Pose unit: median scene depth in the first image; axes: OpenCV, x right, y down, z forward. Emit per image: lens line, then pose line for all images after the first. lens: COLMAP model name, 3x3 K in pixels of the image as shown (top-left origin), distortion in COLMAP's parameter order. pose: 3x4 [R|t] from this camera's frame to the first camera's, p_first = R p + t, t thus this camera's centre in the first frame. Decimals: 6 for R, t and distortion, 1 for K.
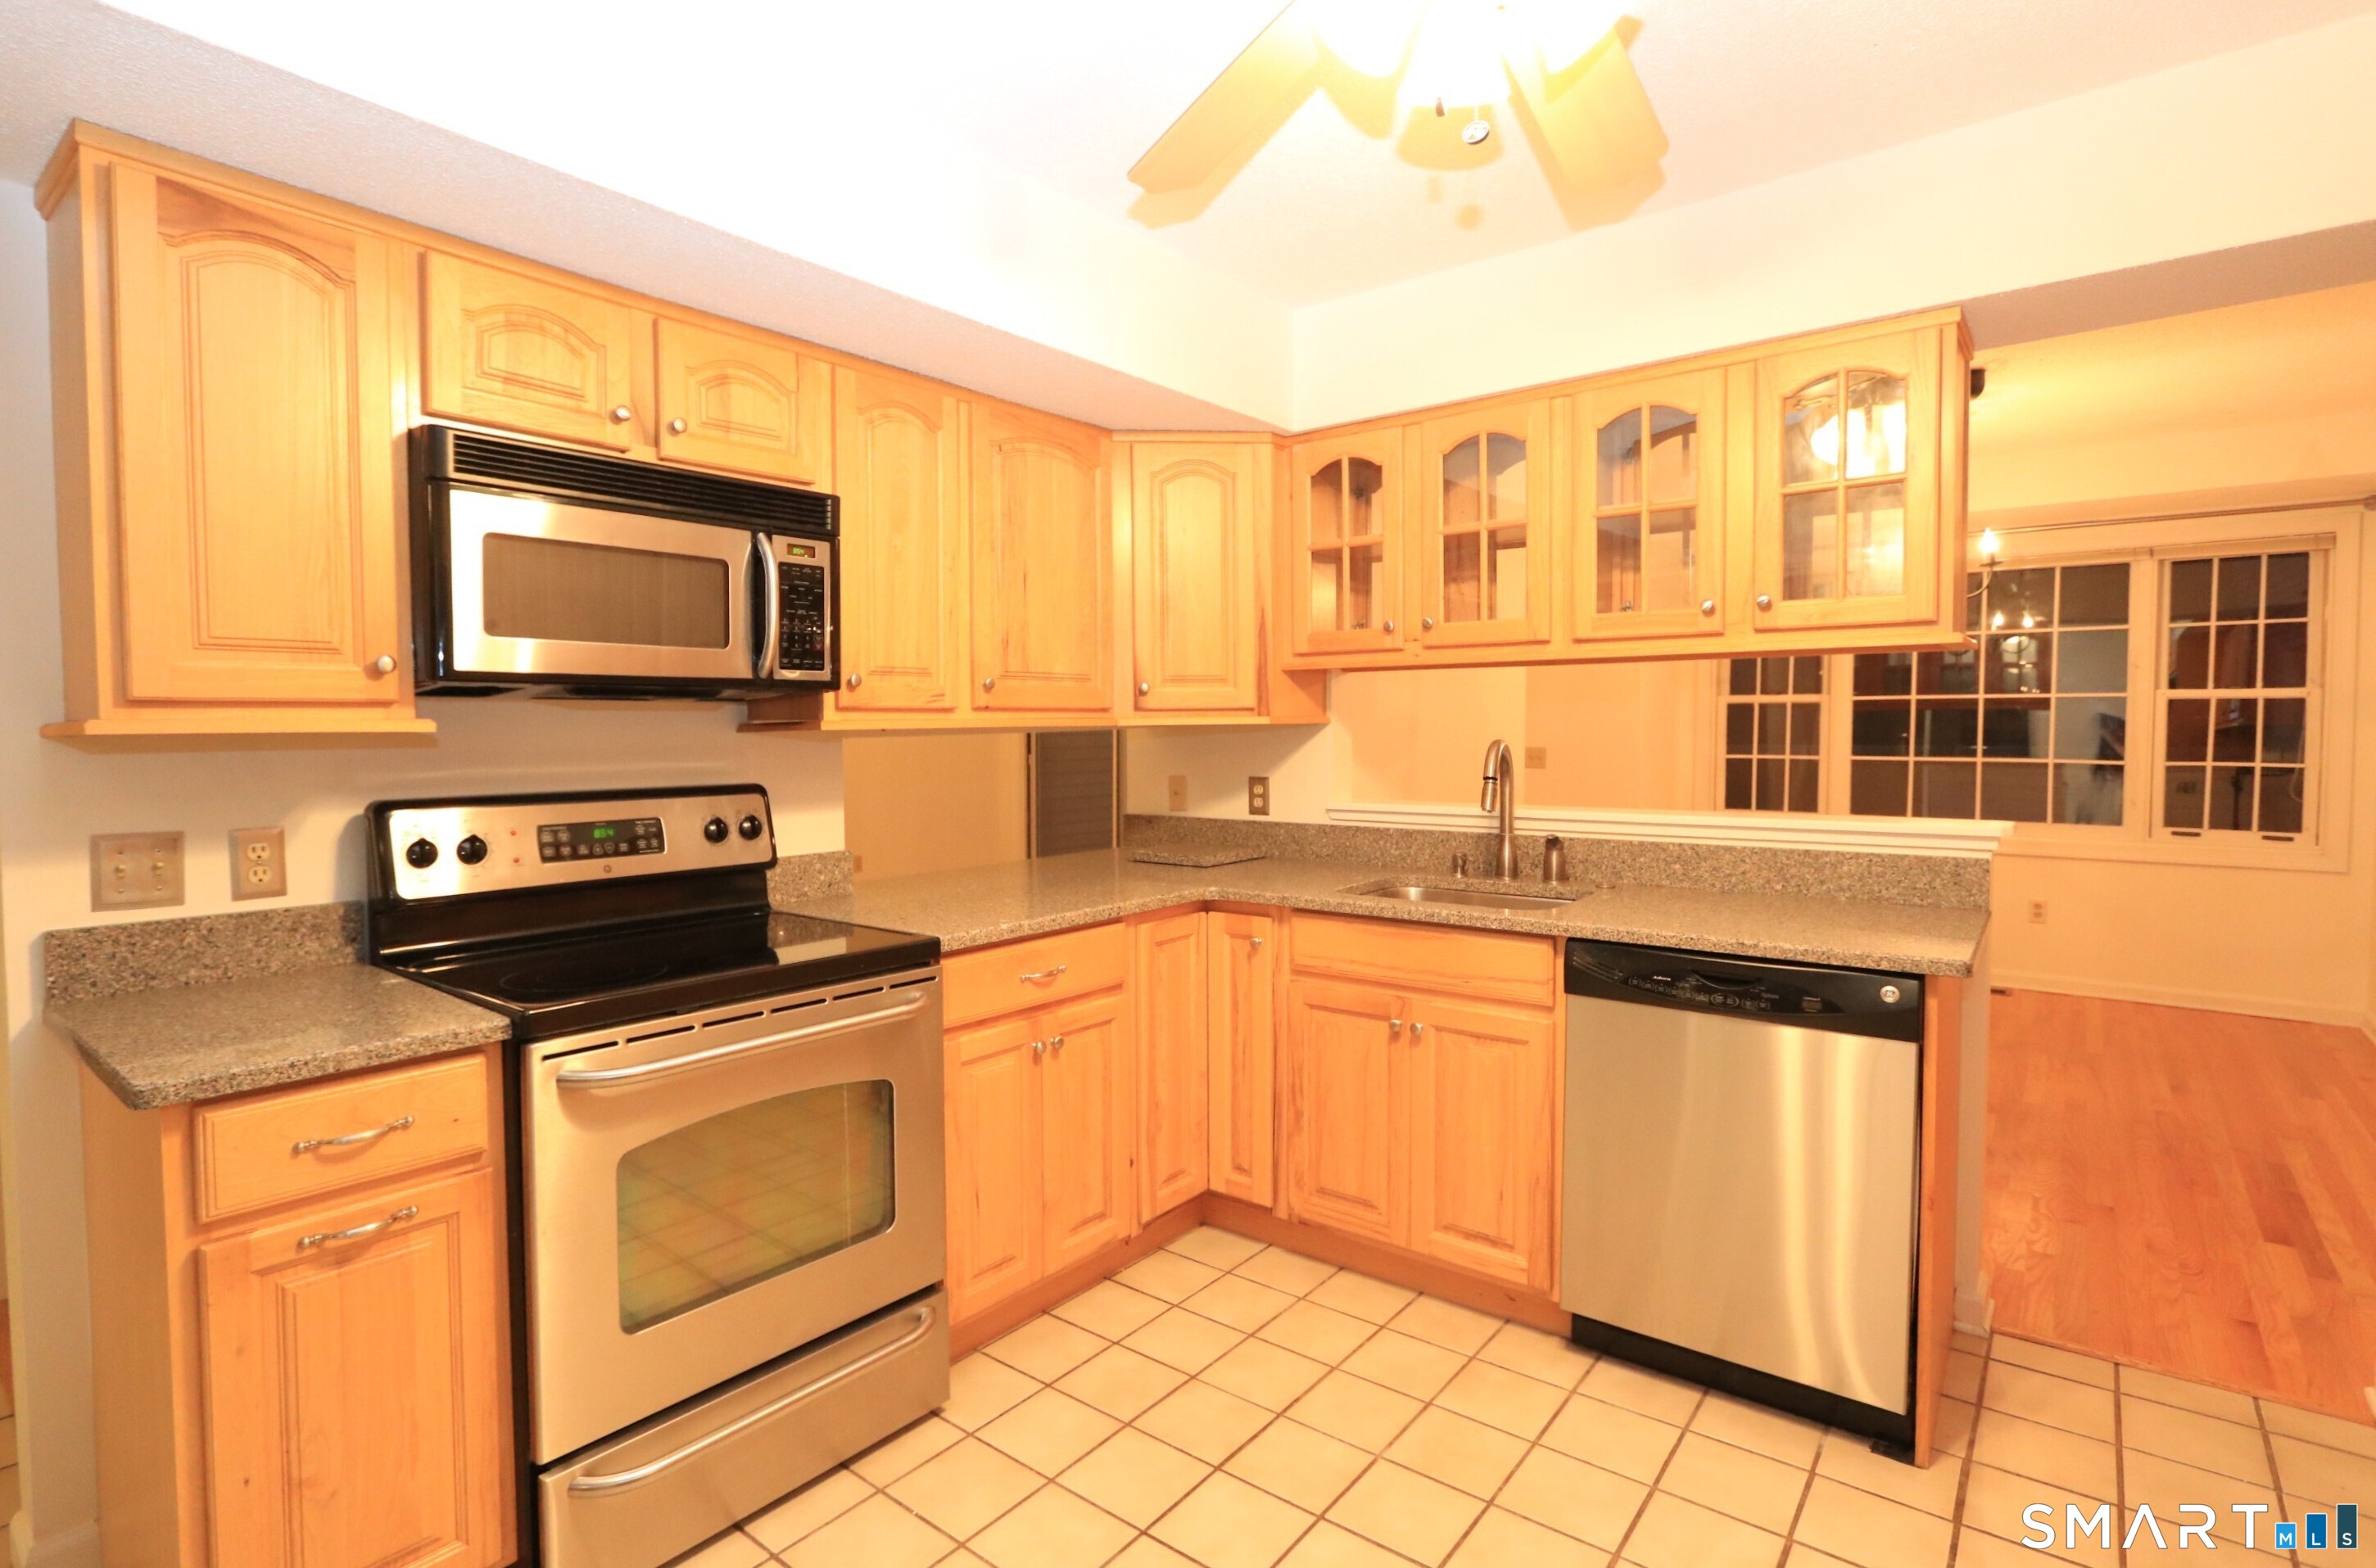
lens RADIAL K [[1169.7, 0, 1188.4], [0, 1169.7, 771.1], [0, 0, 1]] dist [-0.002258, 0.000102]
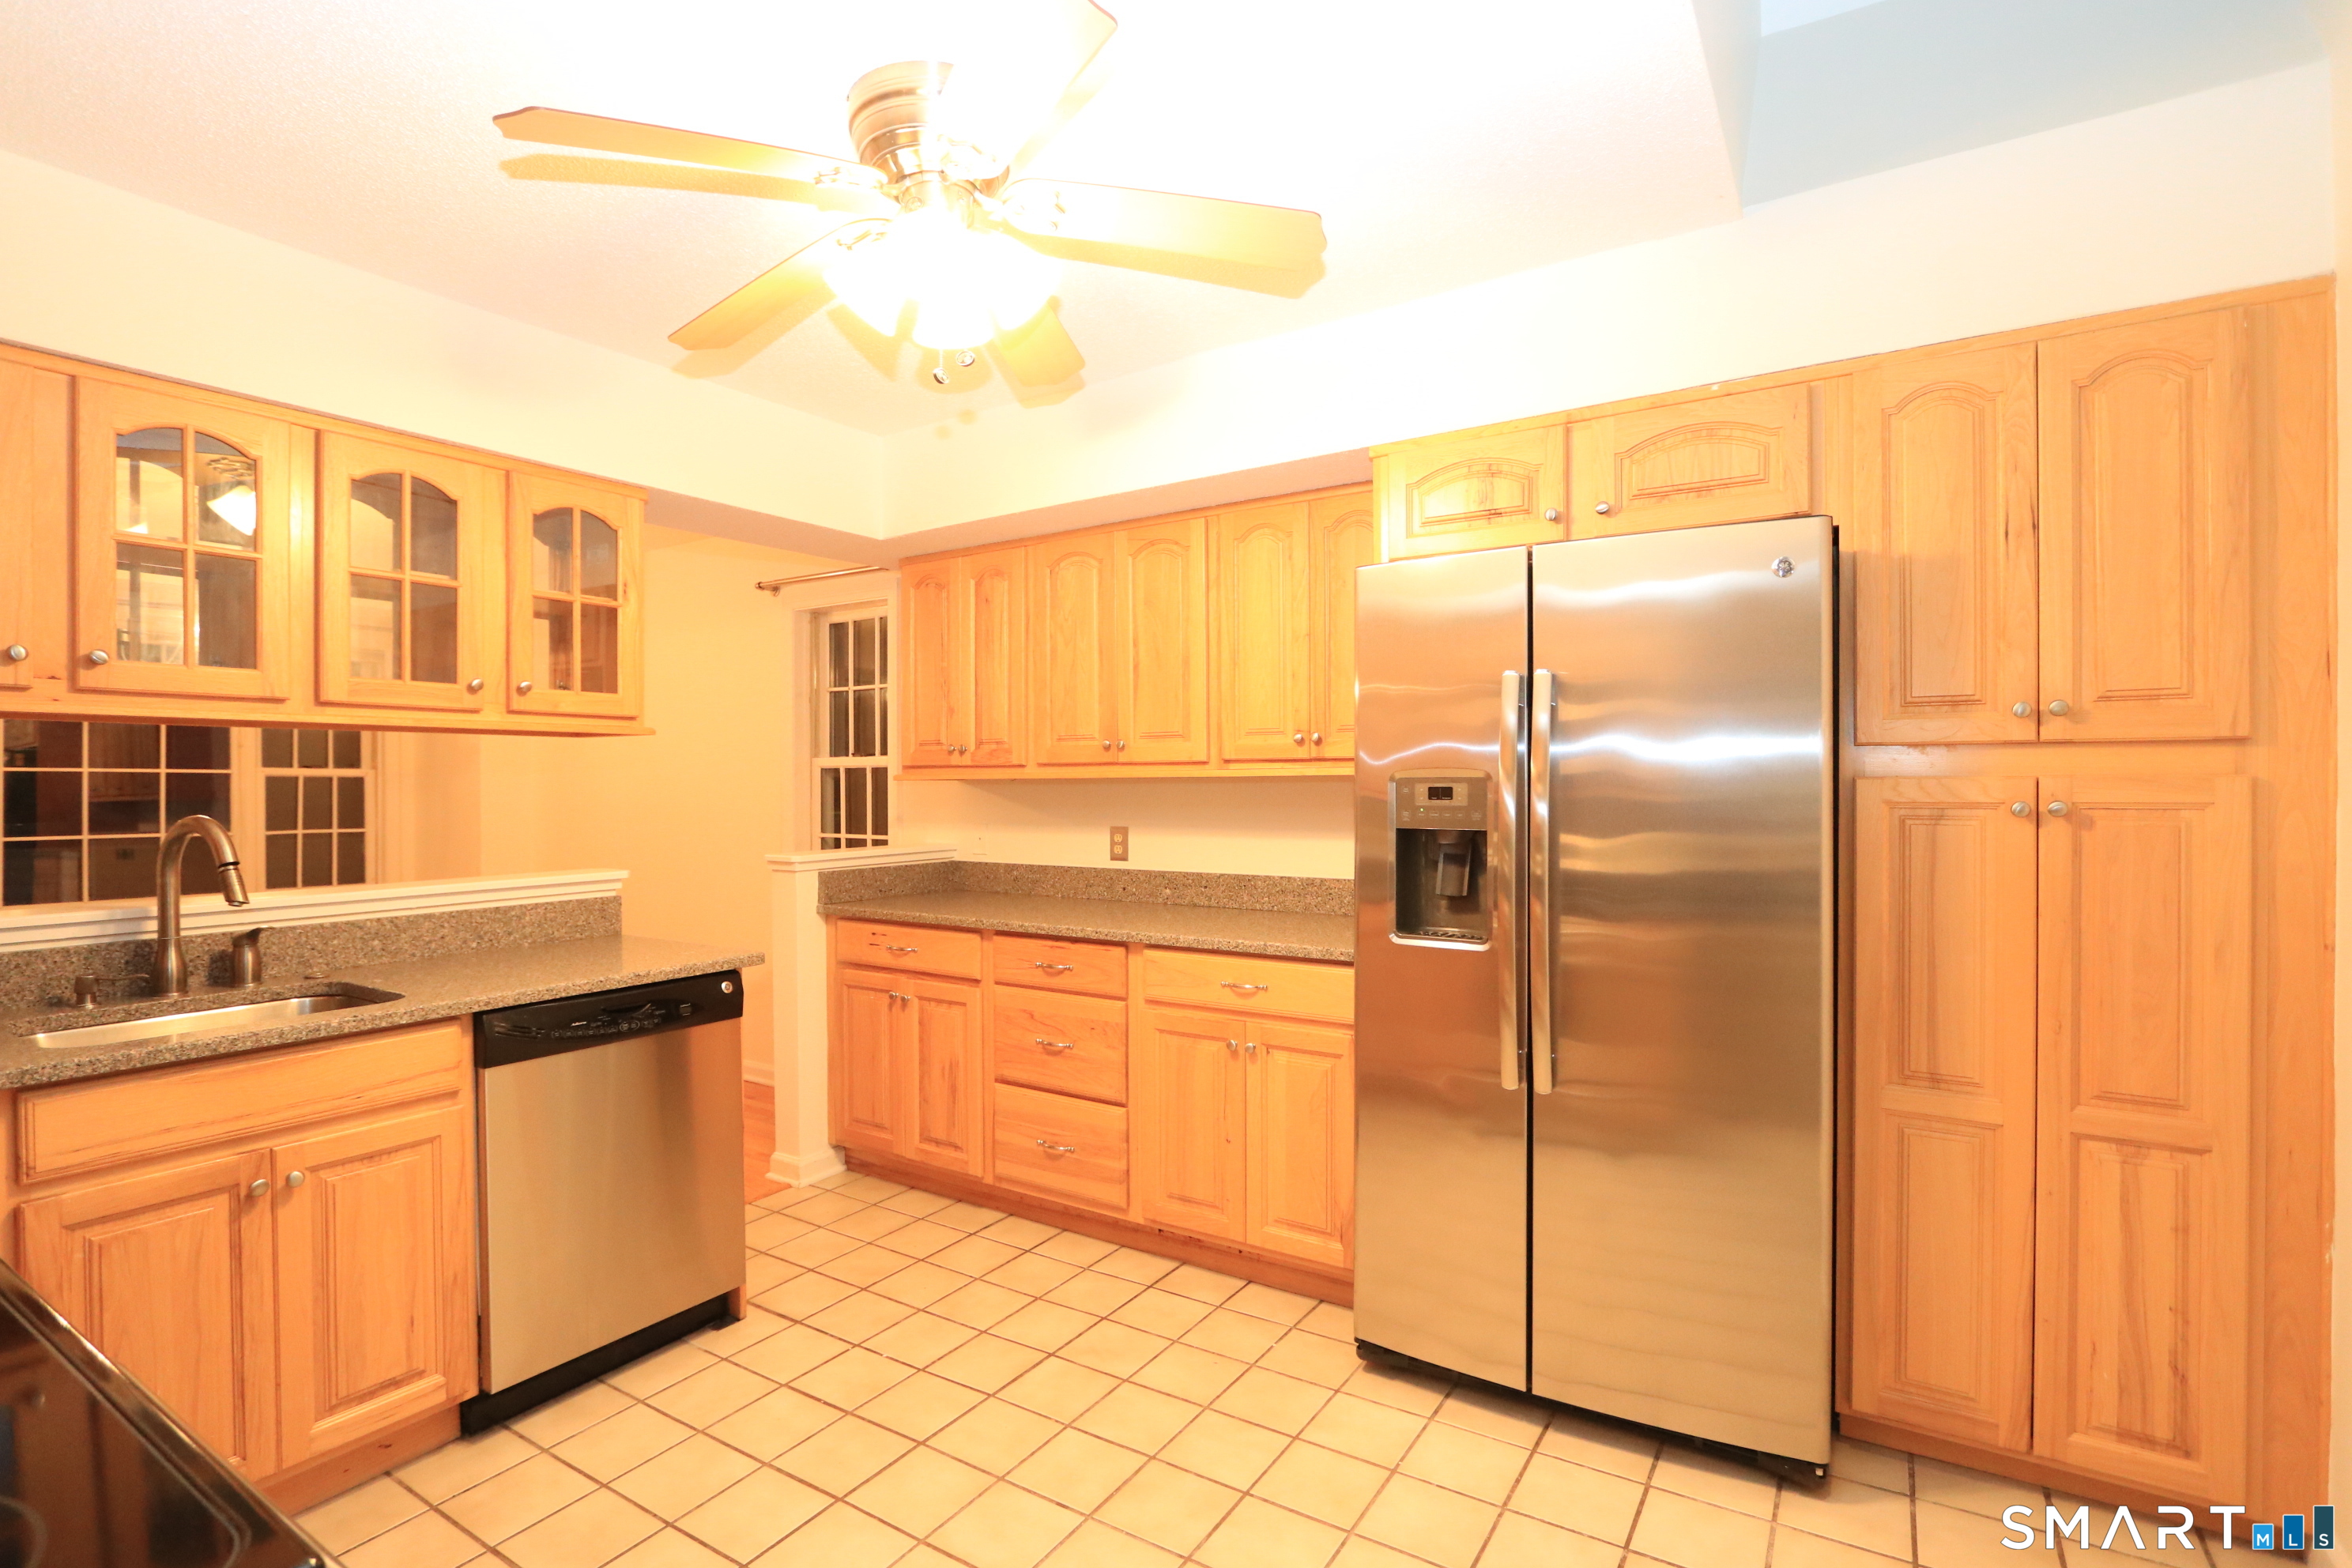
lens RADIAL K [[1106.4, 0, 1152.8], [0, 1106.4, 784.9], [0, 0, 1]] dist [-0.023357, 0.000758]
pose [[-0.087304, 0.008165, 0.996148, -0.597823], [0.049386, 0.998772, -0.003858, -0.015229], [-0.994957, 0.048859, -0.087600, 0.476543]]
